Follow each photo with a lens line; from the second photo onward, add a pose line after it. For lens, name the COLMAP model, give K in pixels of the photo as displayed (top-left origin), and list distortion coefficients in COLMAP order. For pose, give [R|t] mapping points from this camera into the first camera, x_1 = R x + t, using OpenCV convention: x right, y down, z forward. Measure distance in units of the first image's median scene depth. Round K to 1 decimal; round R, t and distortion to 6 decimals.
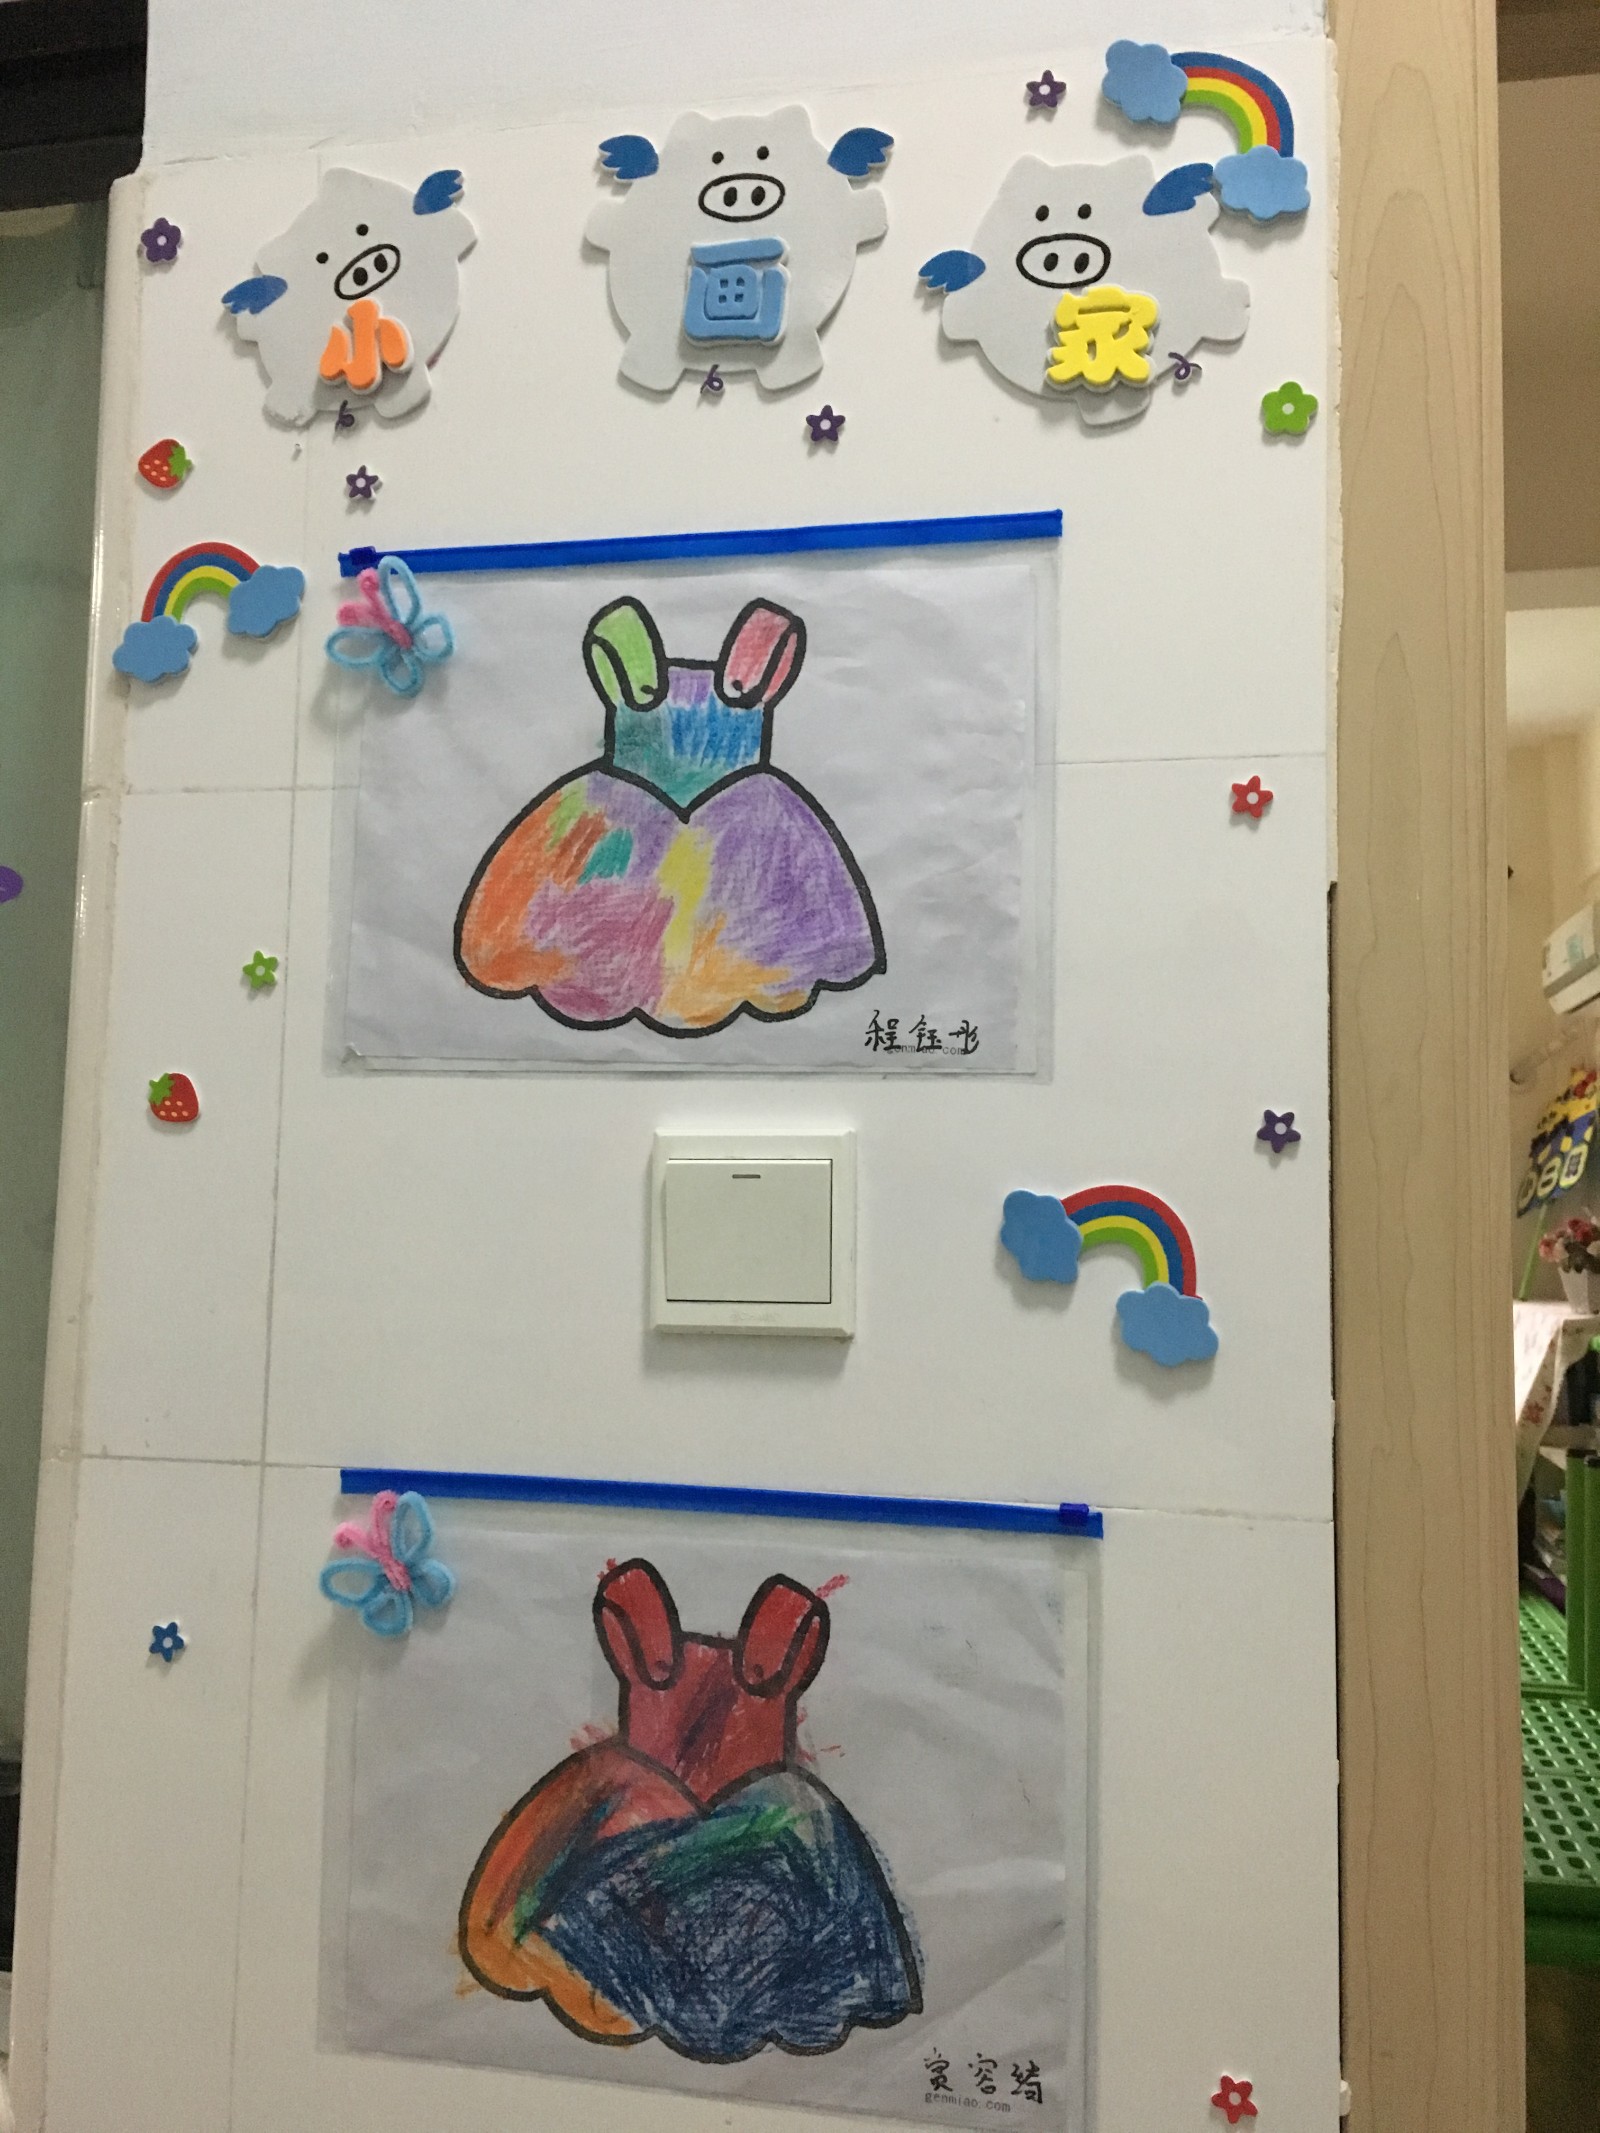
lens RADIAL K [[1814.4, 0, 796.1], [0, 1814.4, 1049.7], [0, 0, 1]] dist [0.062700, -0.073884]
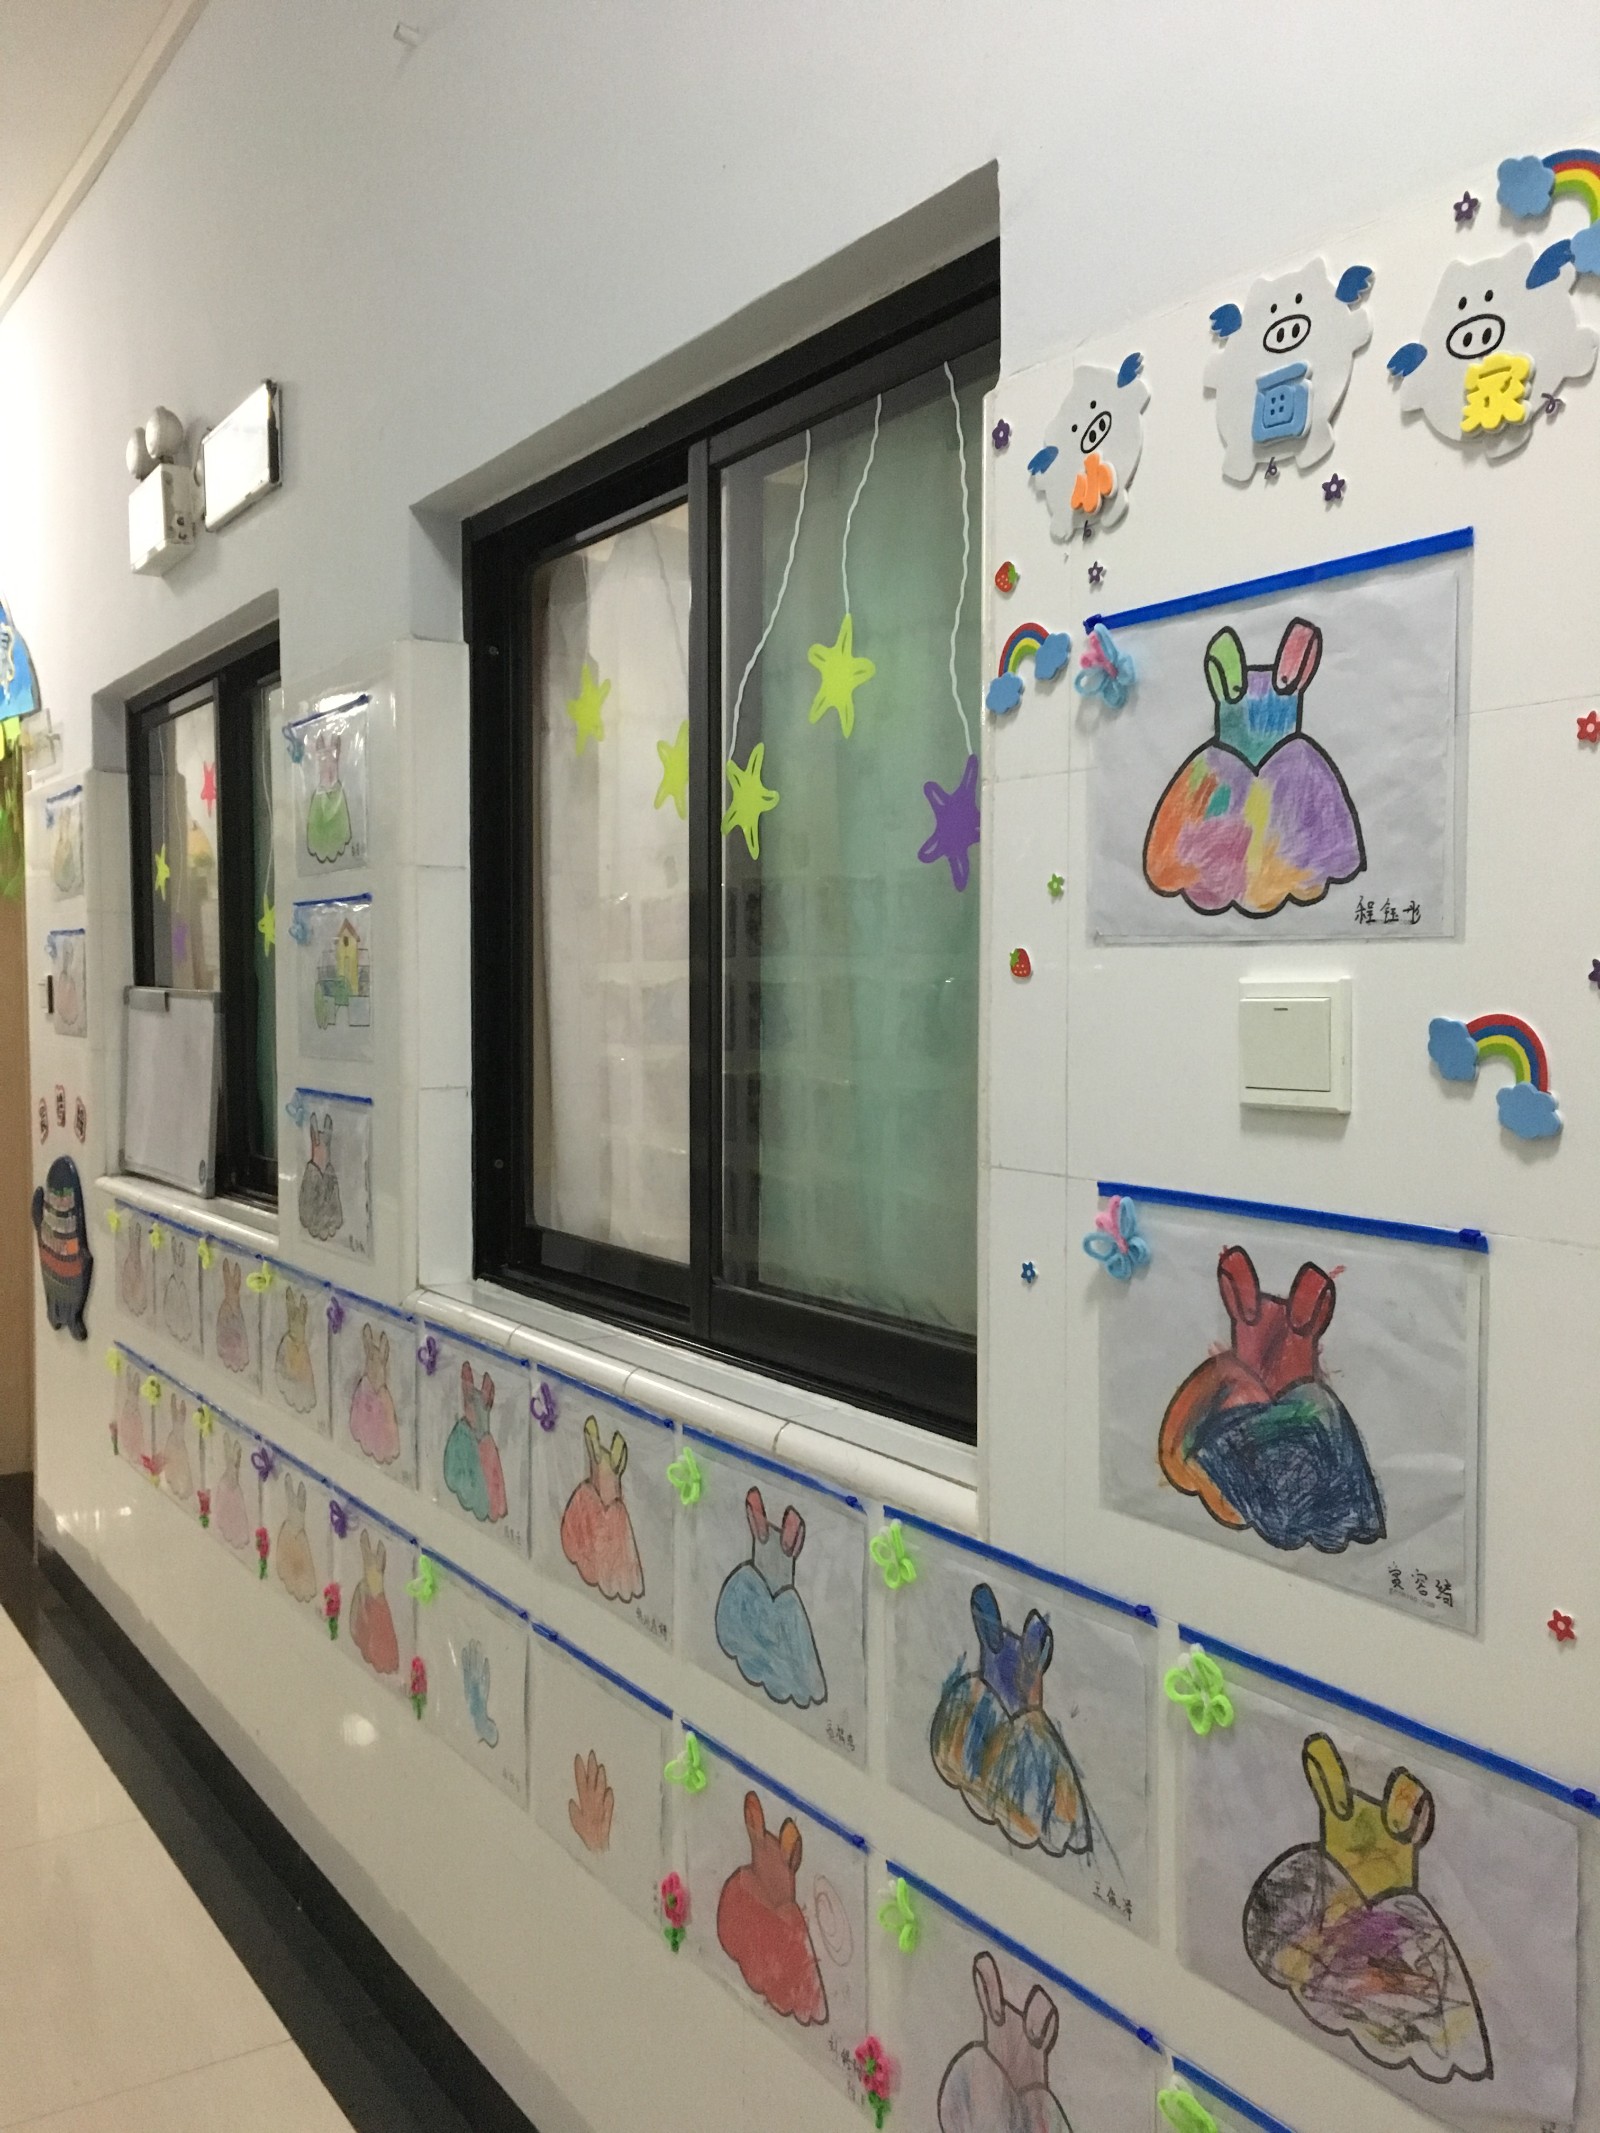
lens RADIAL K [[1814.4, 0, 800.7], [0, 1814.4, 1072.5], [0, 0, 1]] dist [0.062700, -0.073884]
pose [[0.717576, 0.016800, -0.696278, 0.746298], [0.073157, 0.992361, 0.099338, -0.059619], [0.692628, -0.122220, 0.710865, -0.386442]]
